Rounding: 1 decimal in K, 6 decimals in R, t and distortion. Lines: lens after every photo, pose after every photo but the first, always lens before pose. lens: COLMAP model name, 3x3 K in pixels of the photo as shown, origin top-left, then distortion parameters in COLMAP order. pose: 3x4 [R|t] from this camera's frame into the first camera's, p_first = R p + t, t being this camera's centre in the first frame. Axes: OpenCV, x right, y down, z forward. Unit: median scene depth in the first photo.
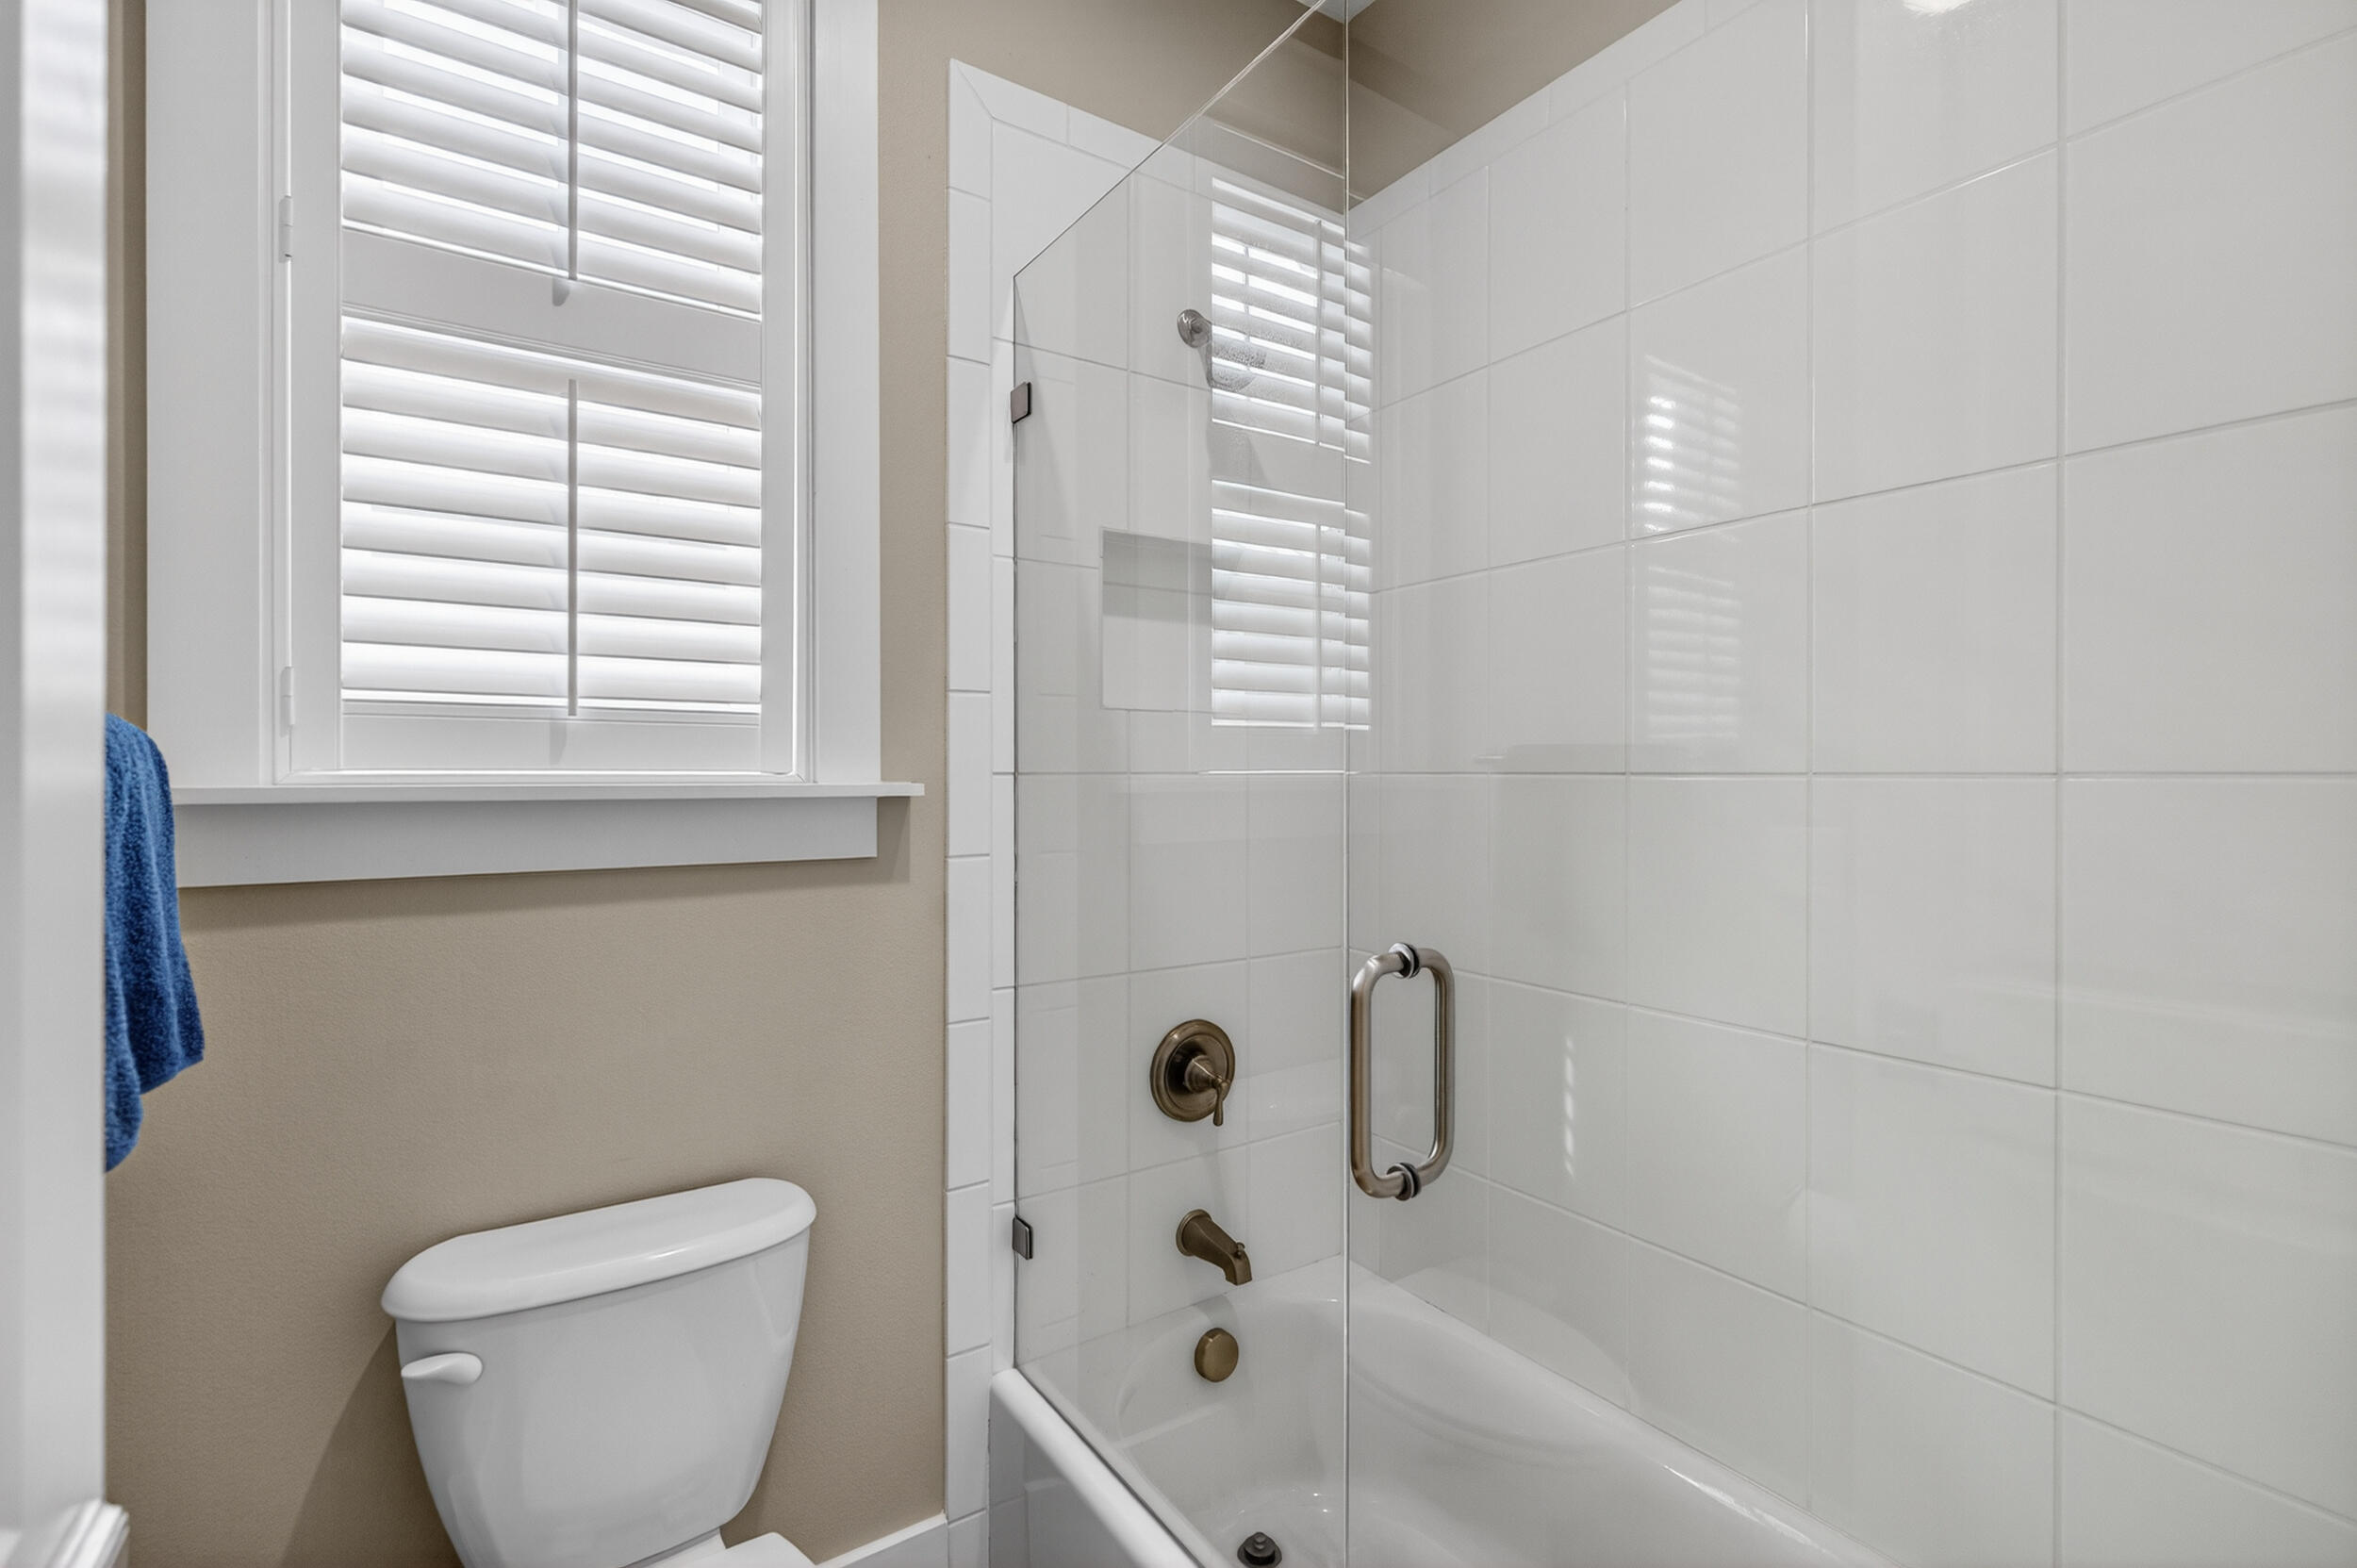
lens RADIAL K [[1059.2, 0, 1171.3], [0, 1059.2, 767.5], [0, 0, 1]] dist [-0.002045, 0.000052]
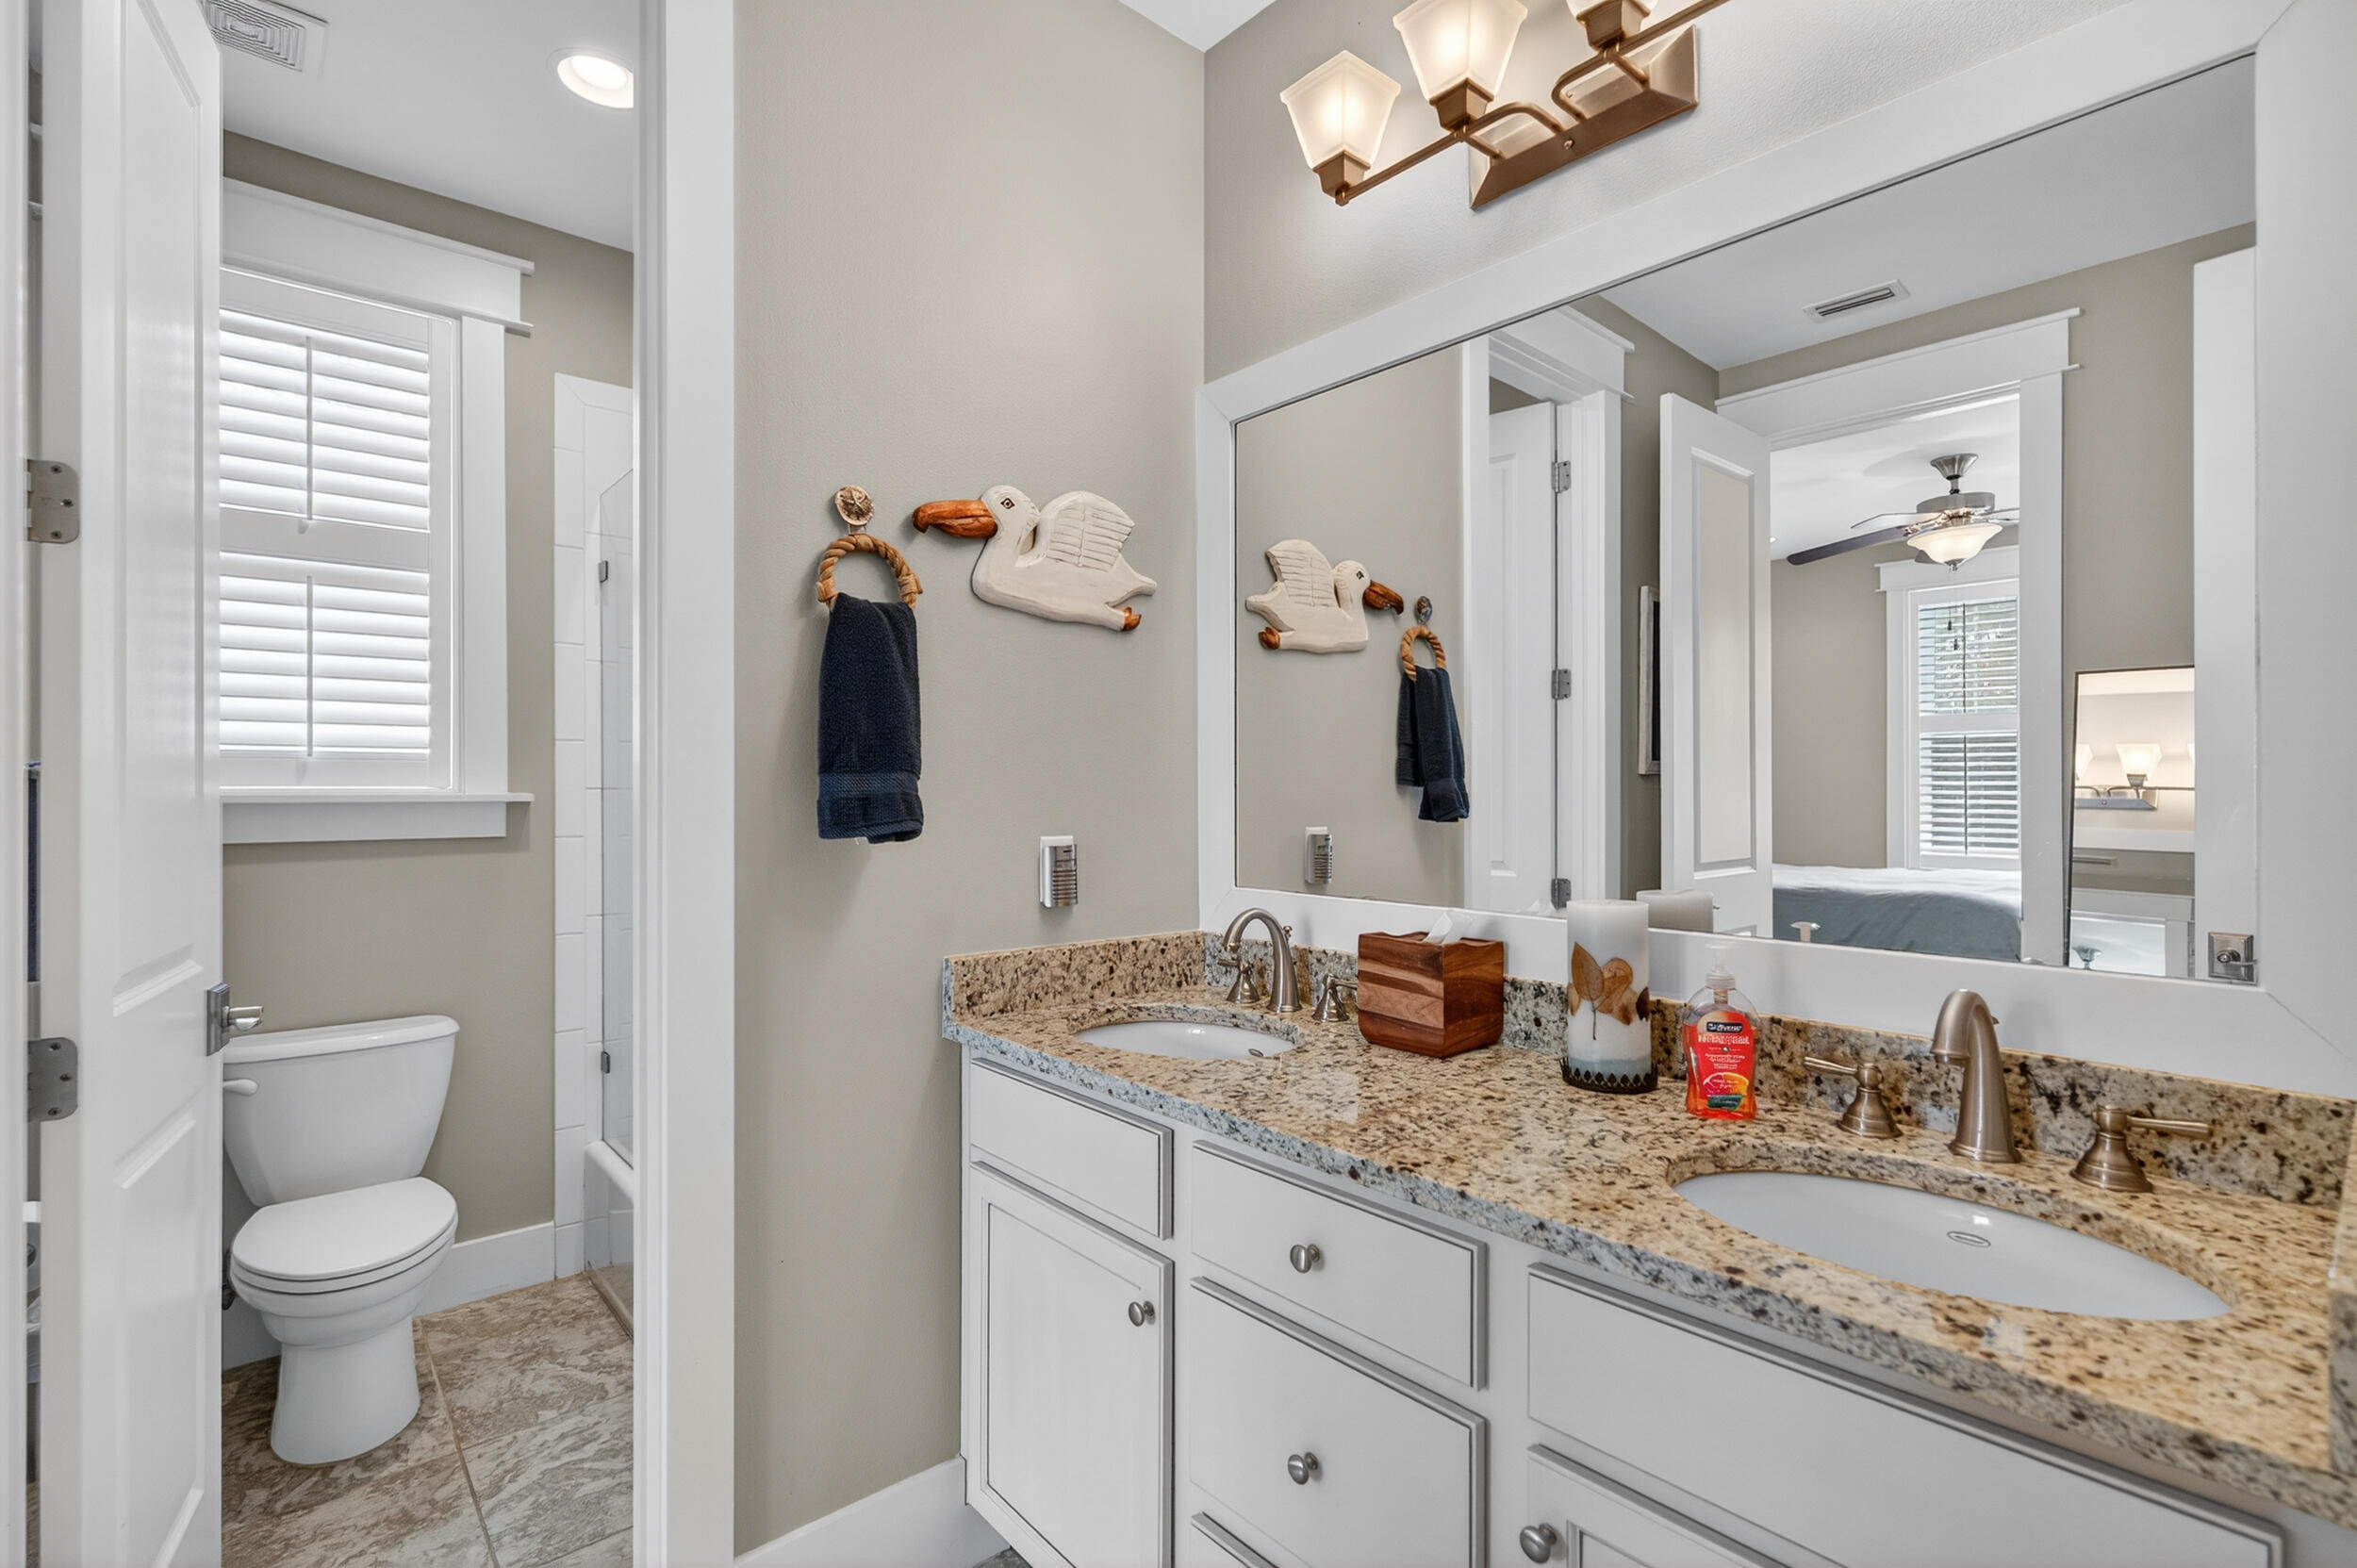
lens RADIAL K [[1091.3, 0, 1183.6], [0, 1091.3, 779.4], [0, 0, 1]] dist [0.004391, 0.000410]
pose [[0.987377, -0.001909, 0.158379, 0.555557], [0.002690, 0.999985, -0.004713, 0.002871], [-0.158368, 0.005080, 0.987367, -0.983349]]
